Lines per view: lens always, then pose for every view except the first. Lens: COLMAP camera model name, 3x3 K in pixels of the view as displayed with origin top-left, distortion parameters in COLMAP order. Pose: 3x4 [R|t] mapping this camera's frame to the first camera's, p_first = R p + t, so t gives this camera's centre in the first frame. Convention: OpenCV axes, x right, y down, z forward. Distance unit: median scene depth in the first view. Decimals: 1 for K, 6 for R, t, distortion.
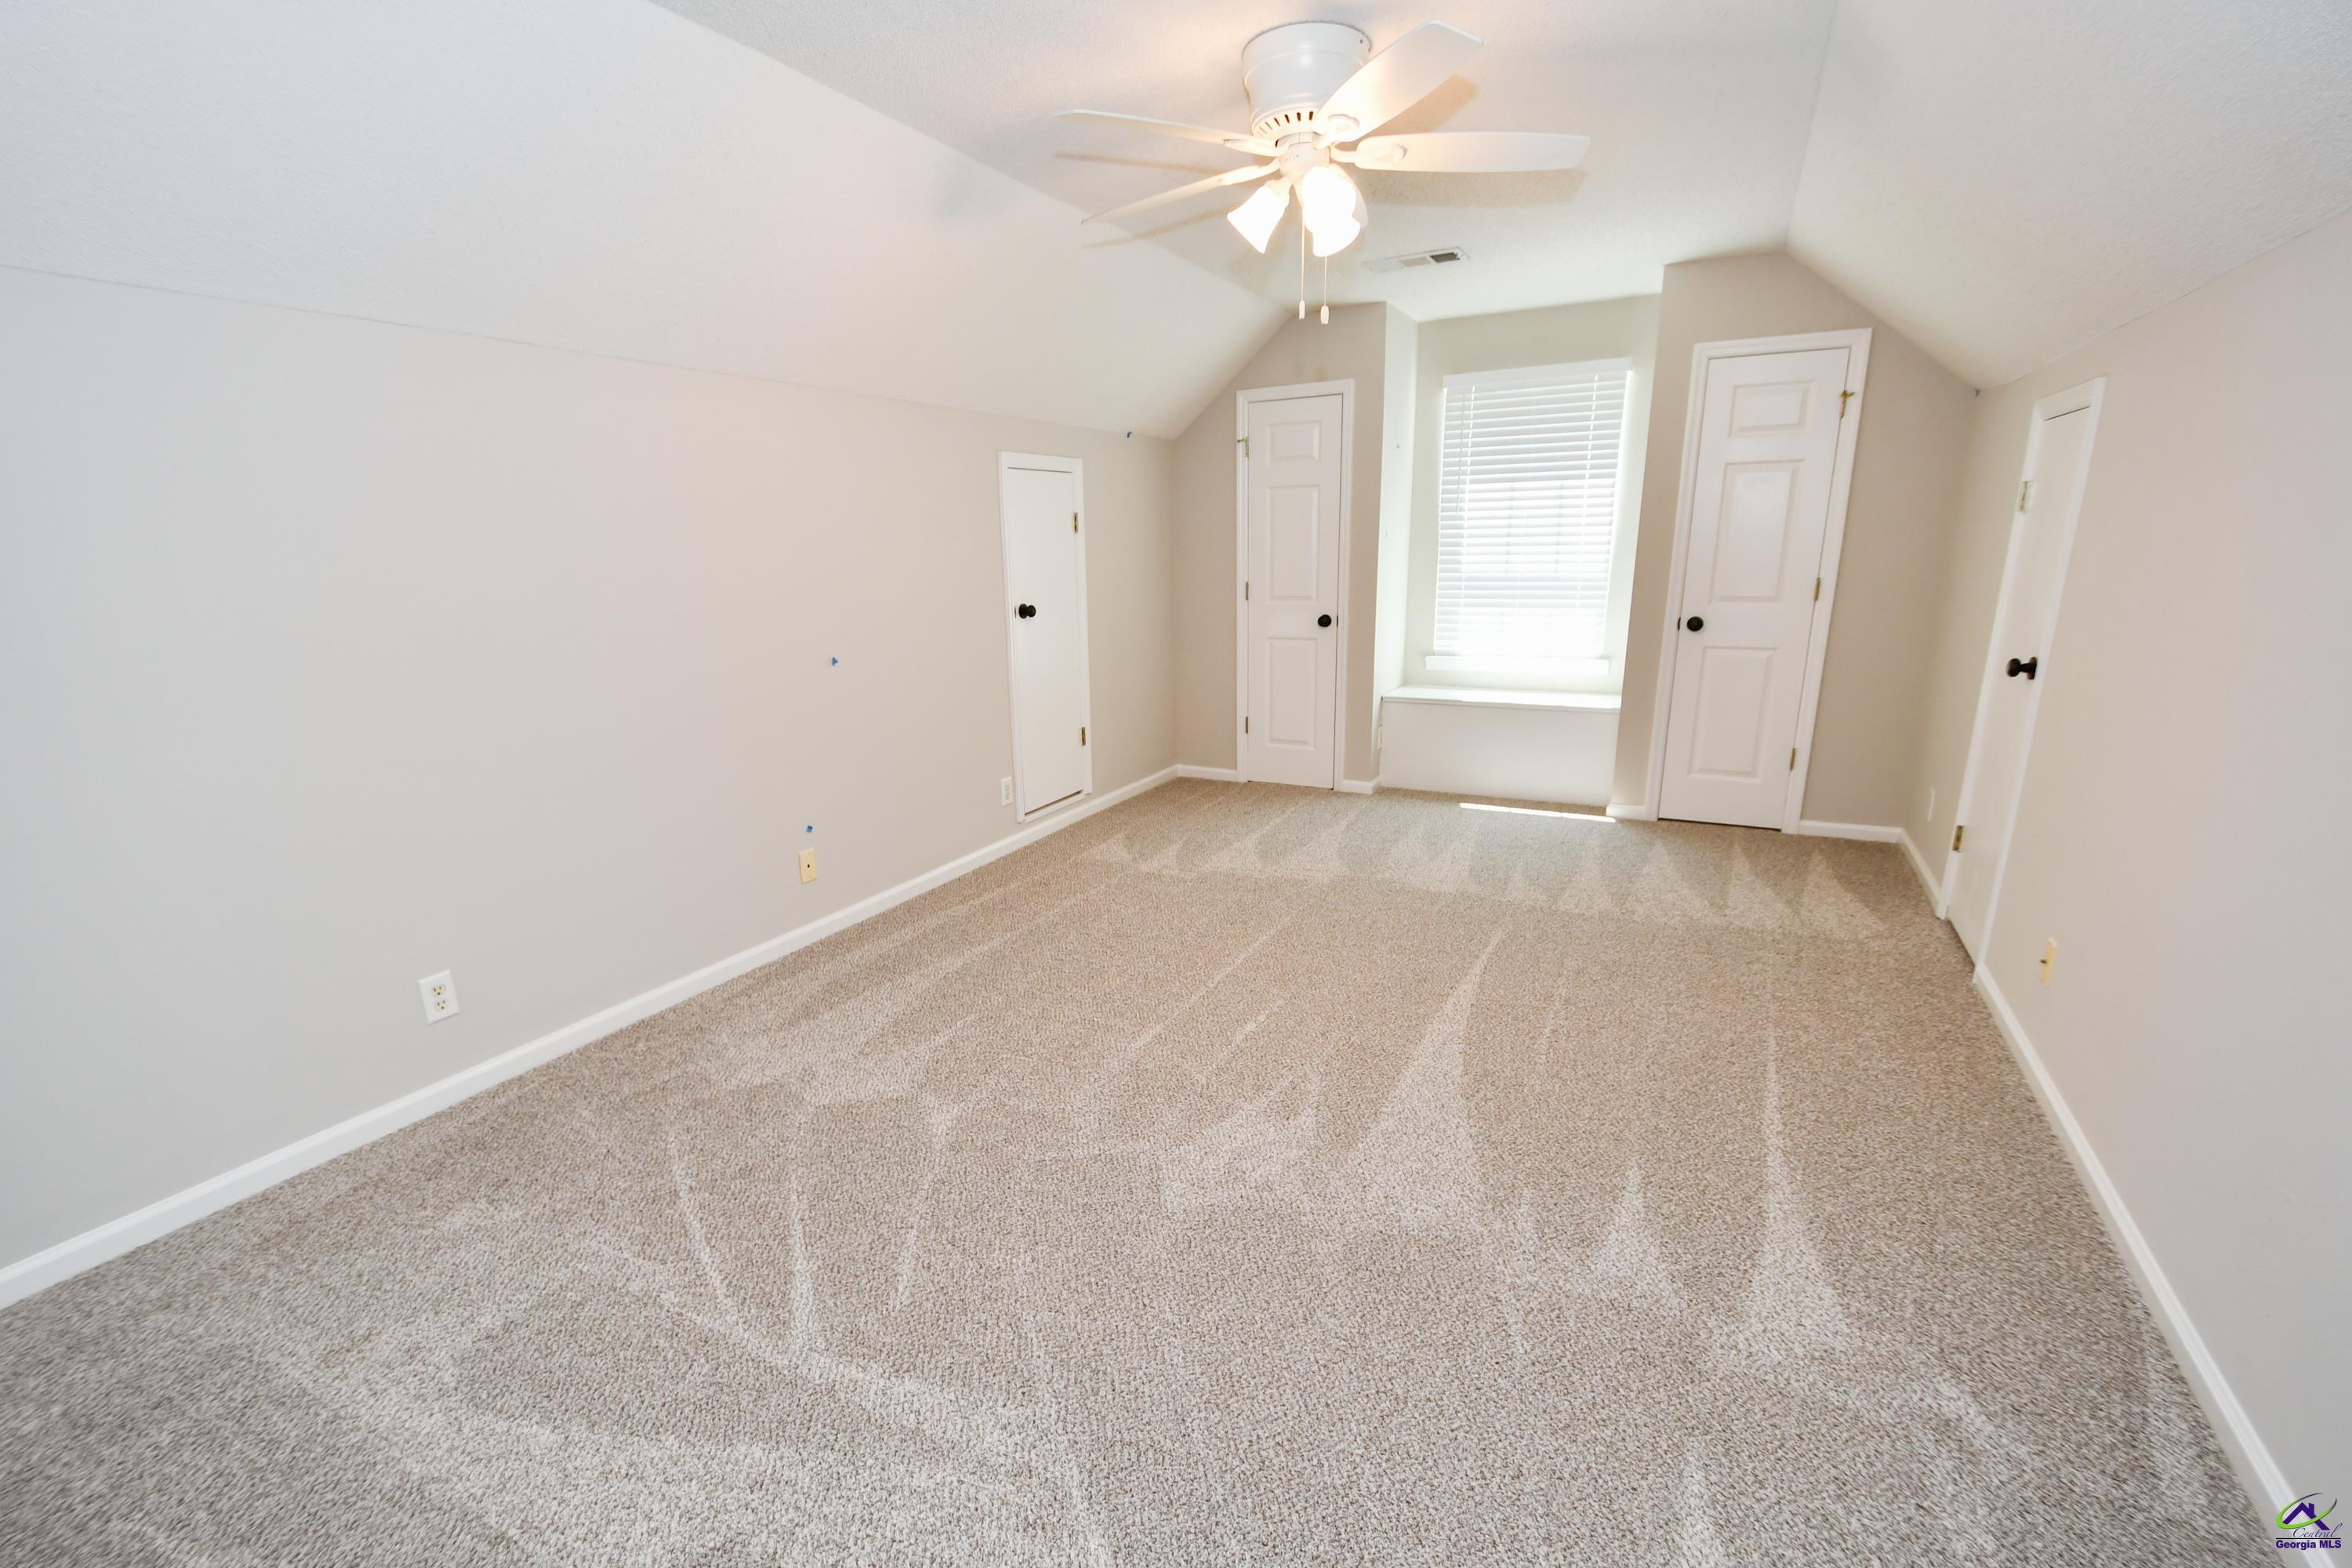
lens RADIAL K [[1027.4, 0, 1150.4], [0, 1027.4, 814.1], [0, 0, 1]] dist [0.010147, -0.010413]
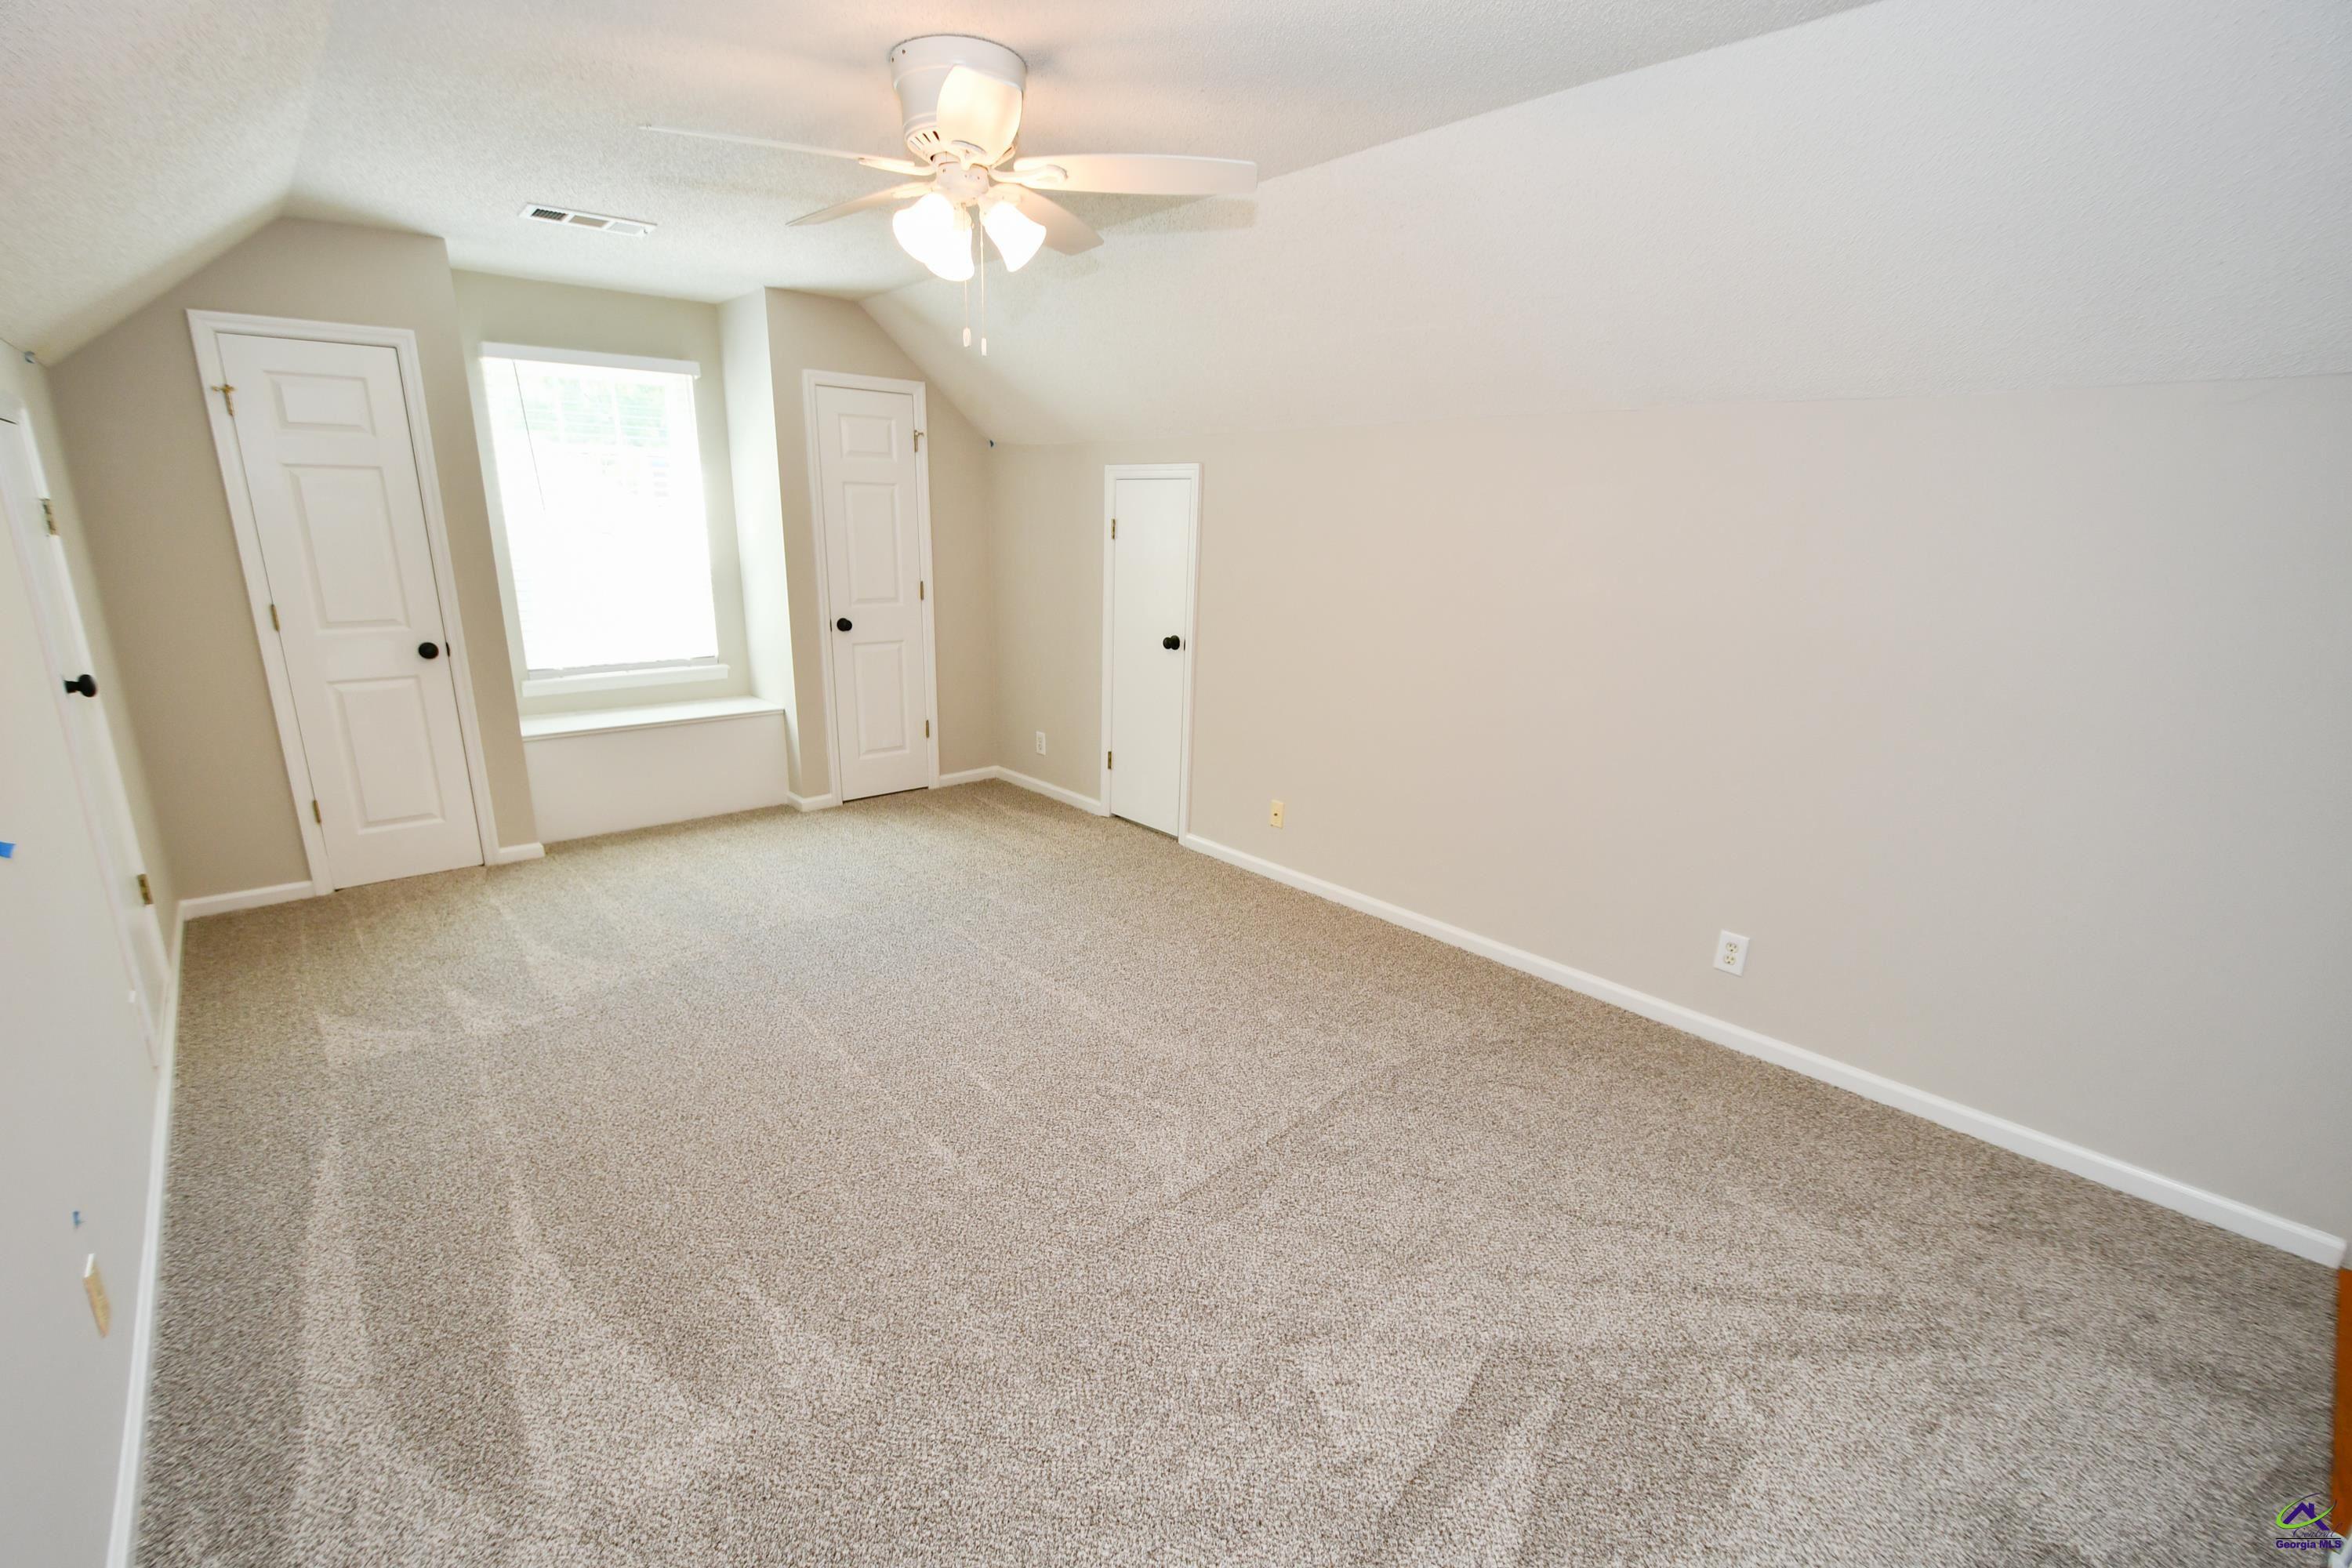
lens RADIAL K [[1027.4, 0, 1150.4], [0, 1027.4, 814.1], [0, 0, 1]] dist [0.010147, -0.010413]
pose [[0.359821, -0.234925, 0.902962, -0.405516], [0.213190, 0.962881, 0.165560, -0.100217], [-0.908339, 0.132930, 0.396548, 0.282912]]
